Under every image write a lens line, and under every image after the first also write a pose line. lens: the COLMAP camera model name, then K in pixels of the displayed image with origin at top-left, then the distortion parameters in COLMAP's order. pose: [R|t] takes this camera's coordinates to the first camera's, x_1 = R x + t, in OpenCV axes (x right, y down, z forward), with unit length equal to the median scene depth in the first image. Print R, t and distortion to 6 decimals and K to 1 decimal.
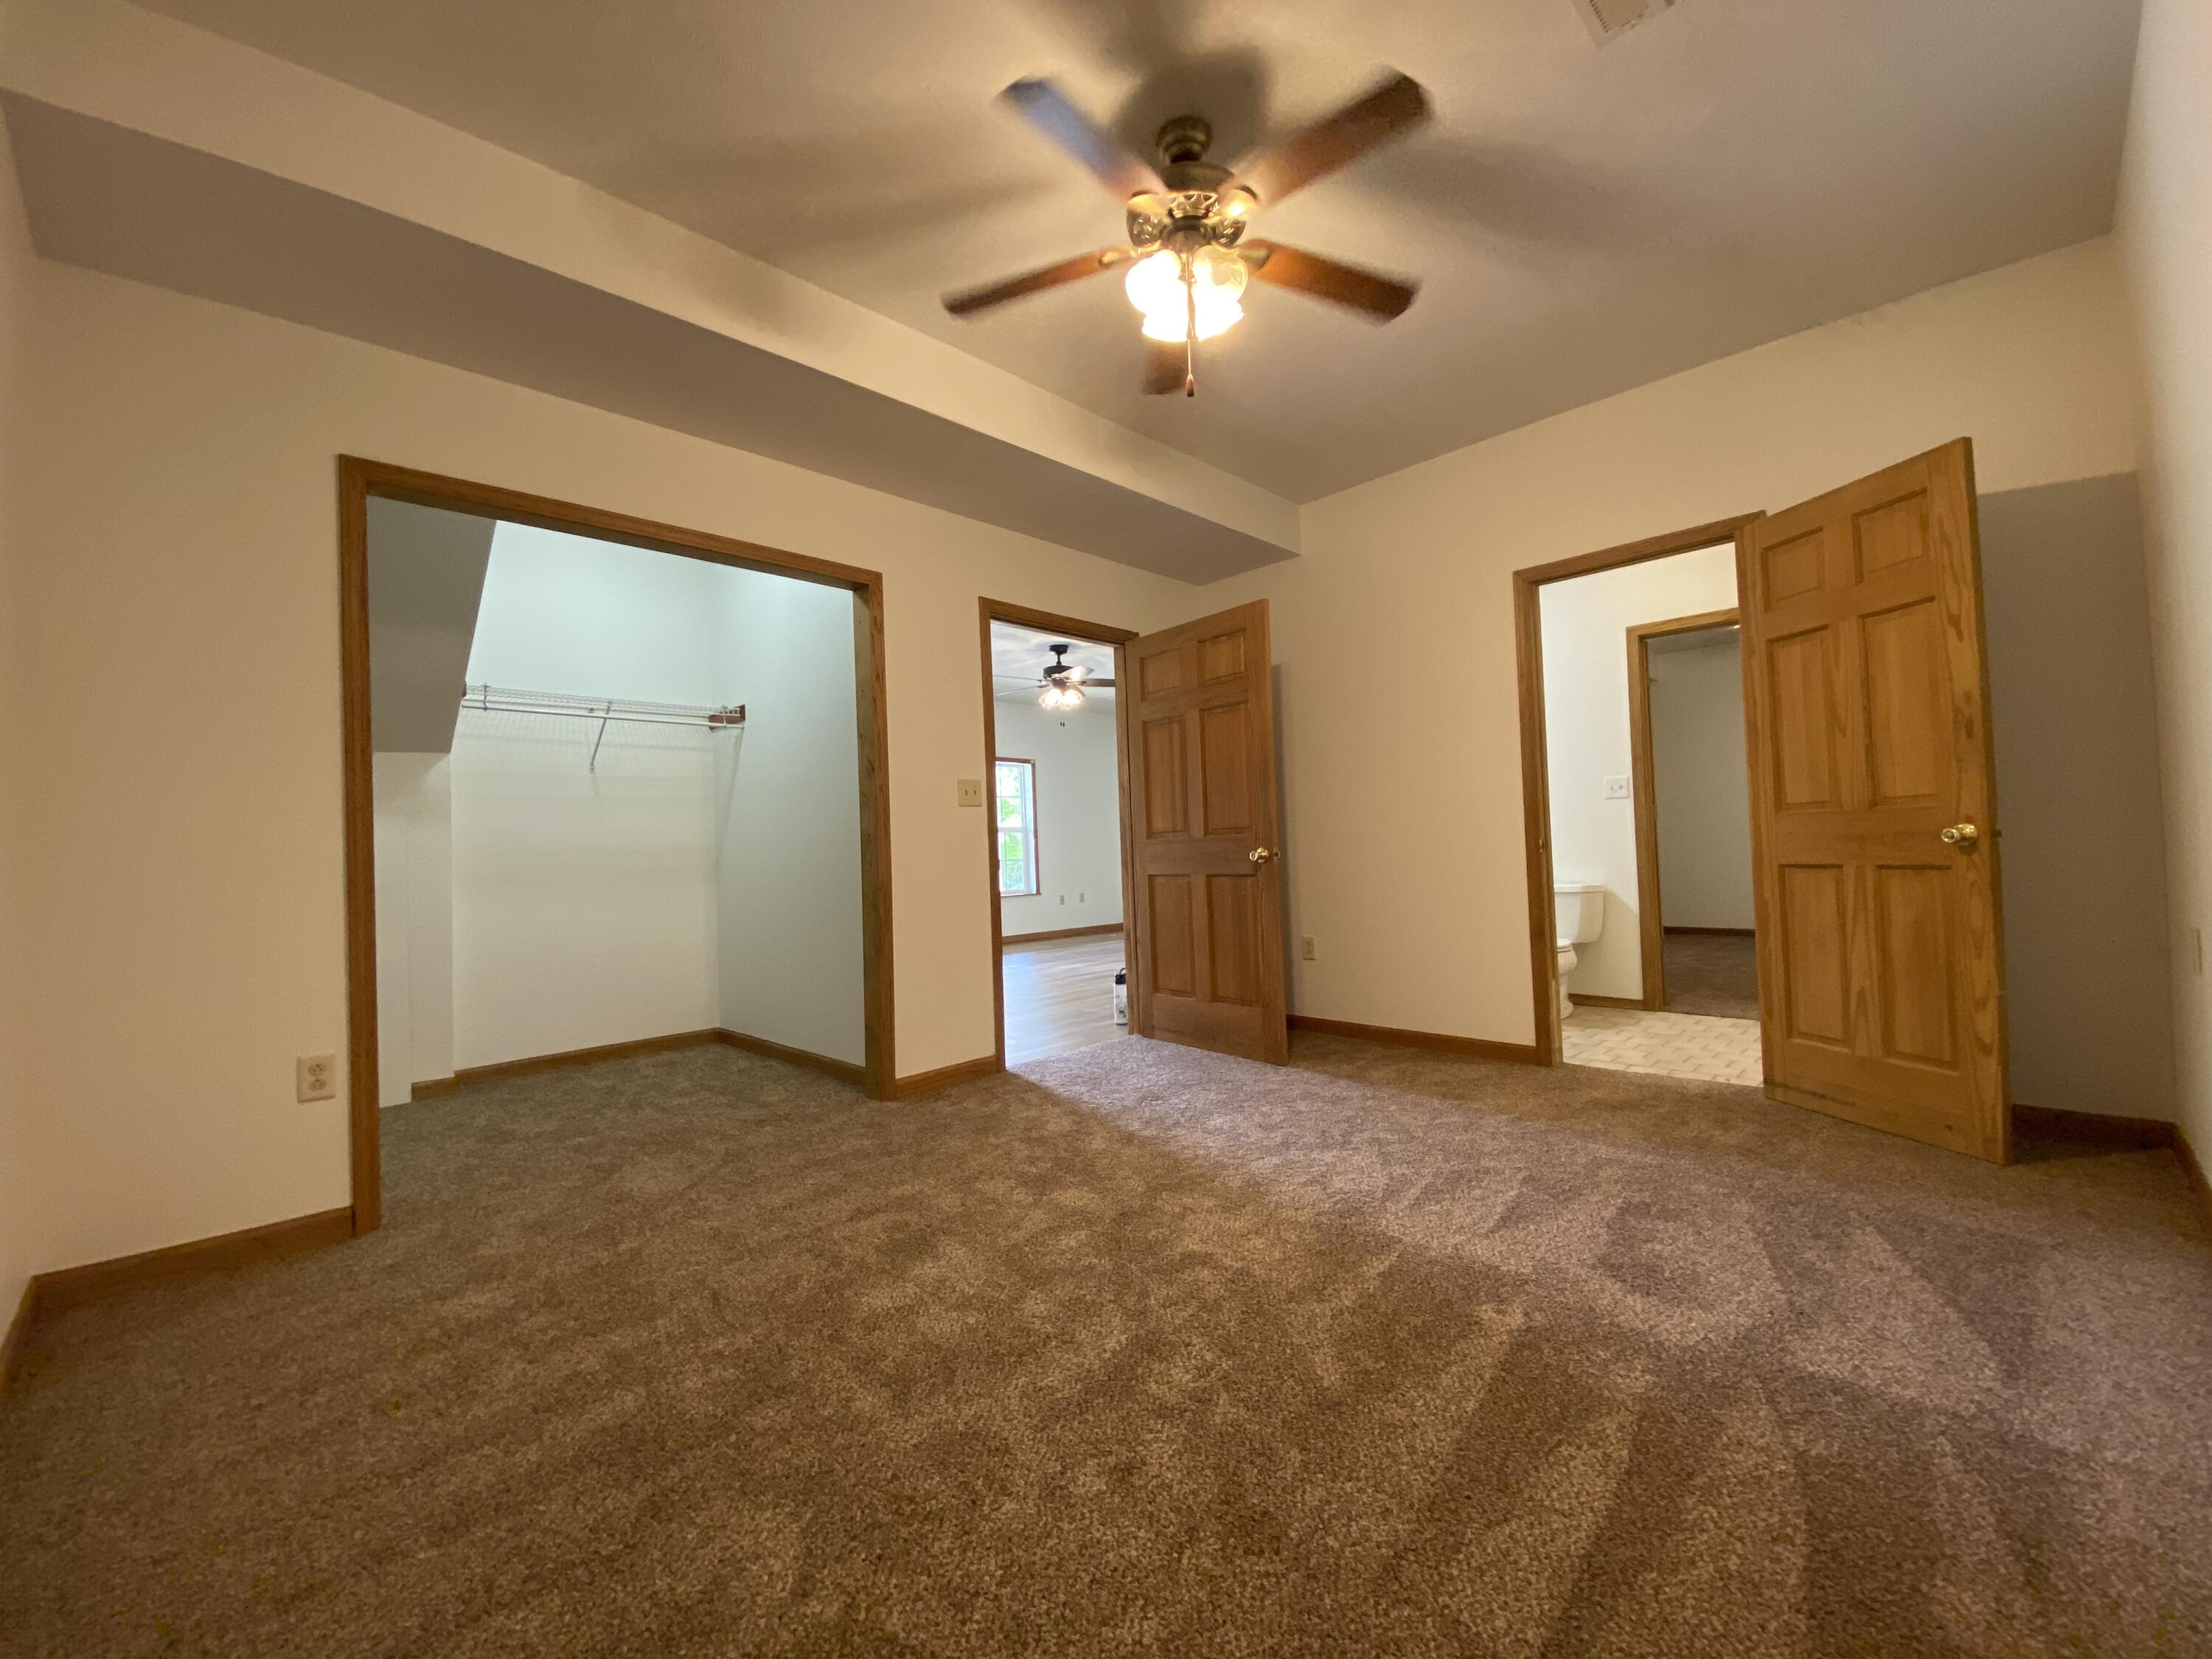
lens RADIAL K [[890.8, 0, 1104.3], [0, 890.8, 832.5], [0, 0, 1]] dist [-0.002312, -0.010996]
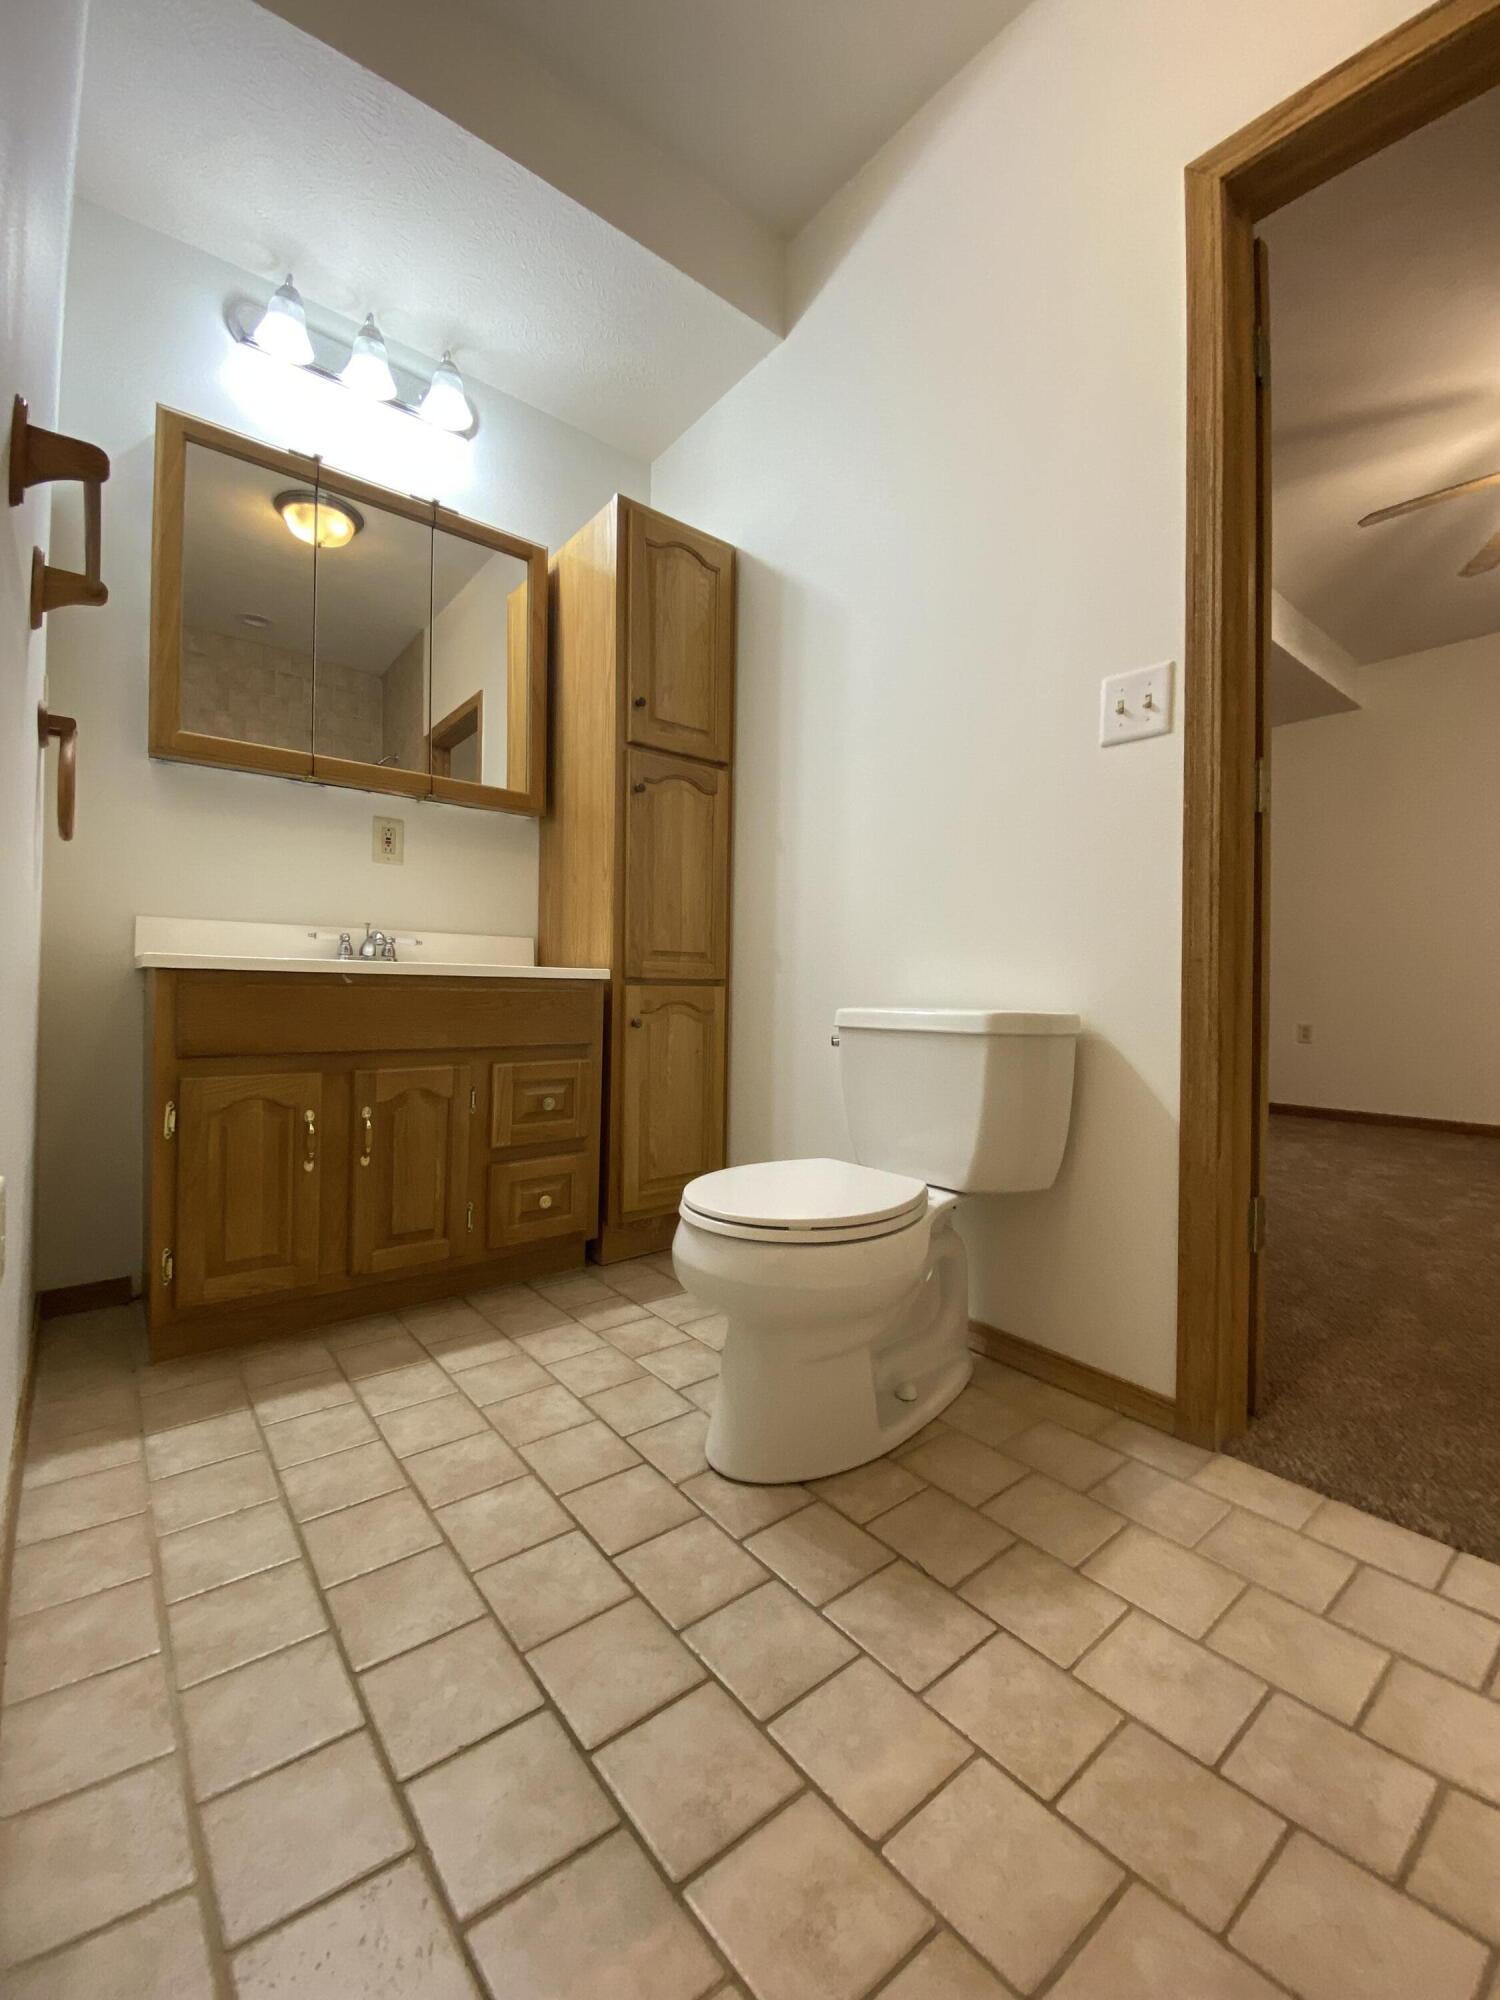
lens RADIAL K [[805.4, 0, 748.7], [0, 805.4, 996.6], [0, 0, 1]] dist [-0.002312, -0.010996]
pose [[0.994572, 0.047084, -0.092787, 0.914237], [-0.045203, 0.998729, 0.022275, 0.098463], [0.093718, -0.017960, 0.995437, 1.368188]]
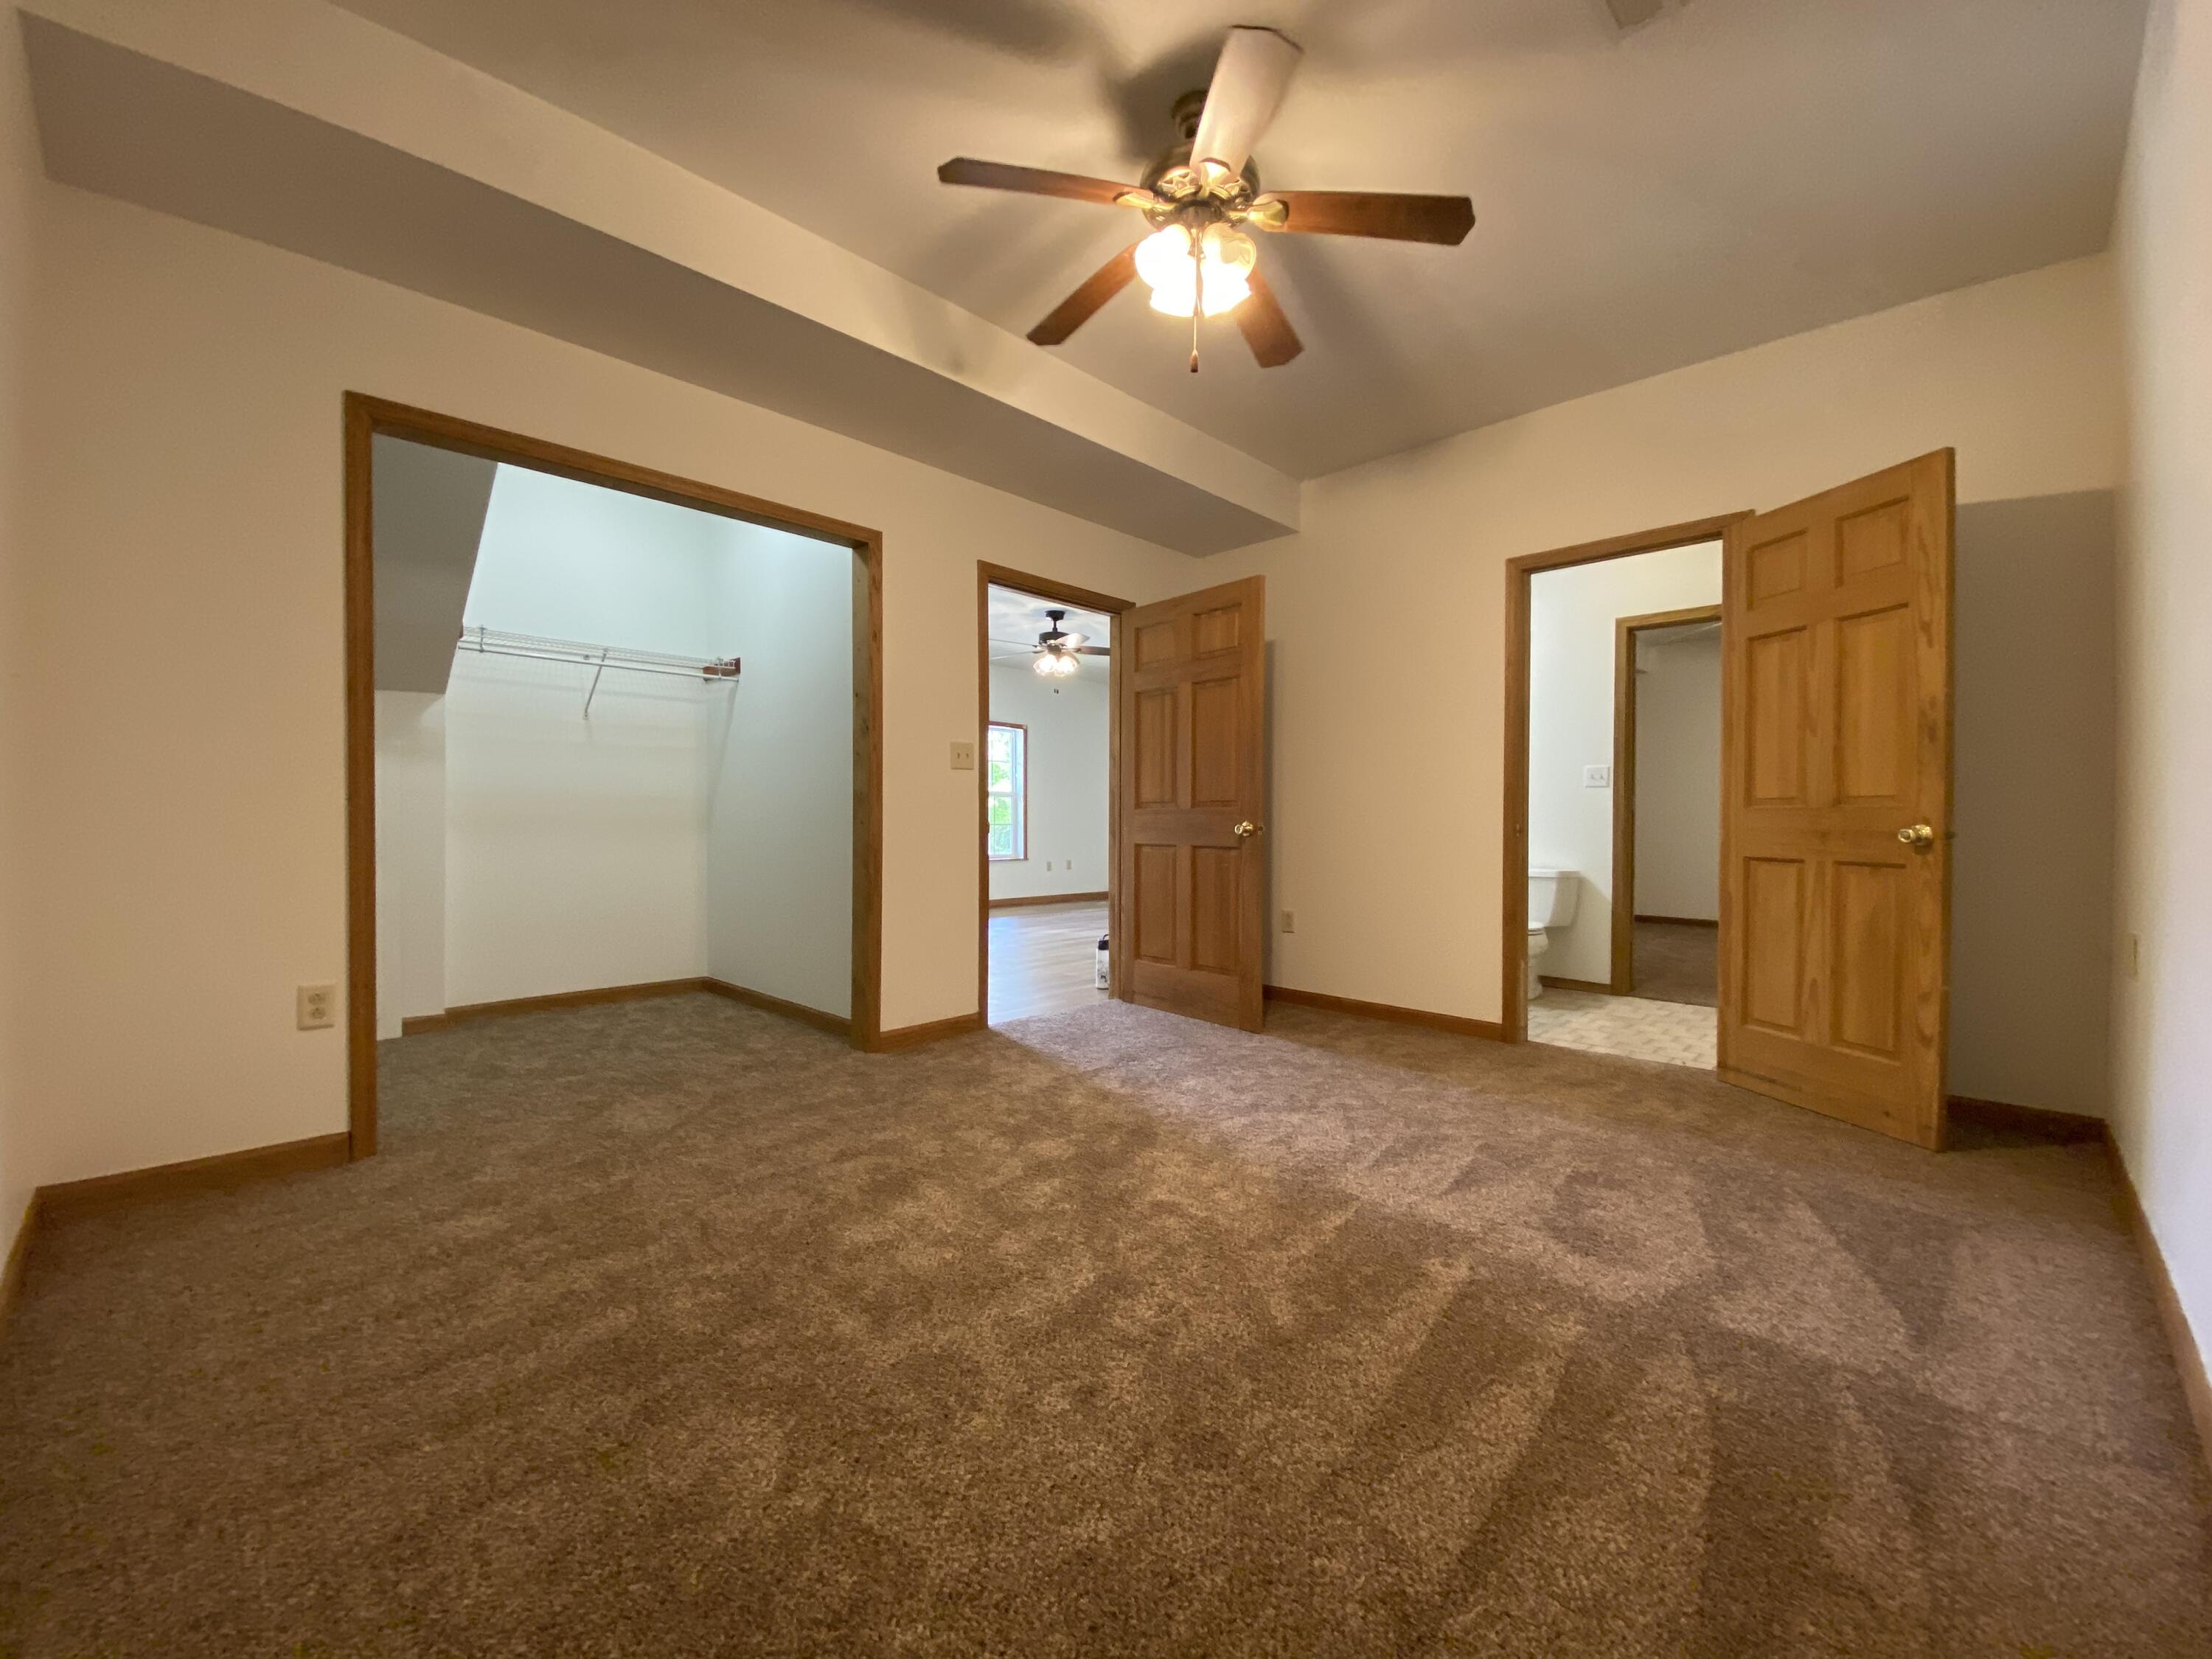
lens RADIAL K [[890.8, 0, 1107.5], [0, 890.8, 838.9], [0, 0, 1]] dist [-0.002312, -0.010996]
pose [[0.999057, 0.039903, 0.017139, 0.001314], [-0.040592, 0.998298, 0.041882, 0.002528], [-0.015439, -0.042538, 0.998976, -0.032382]]
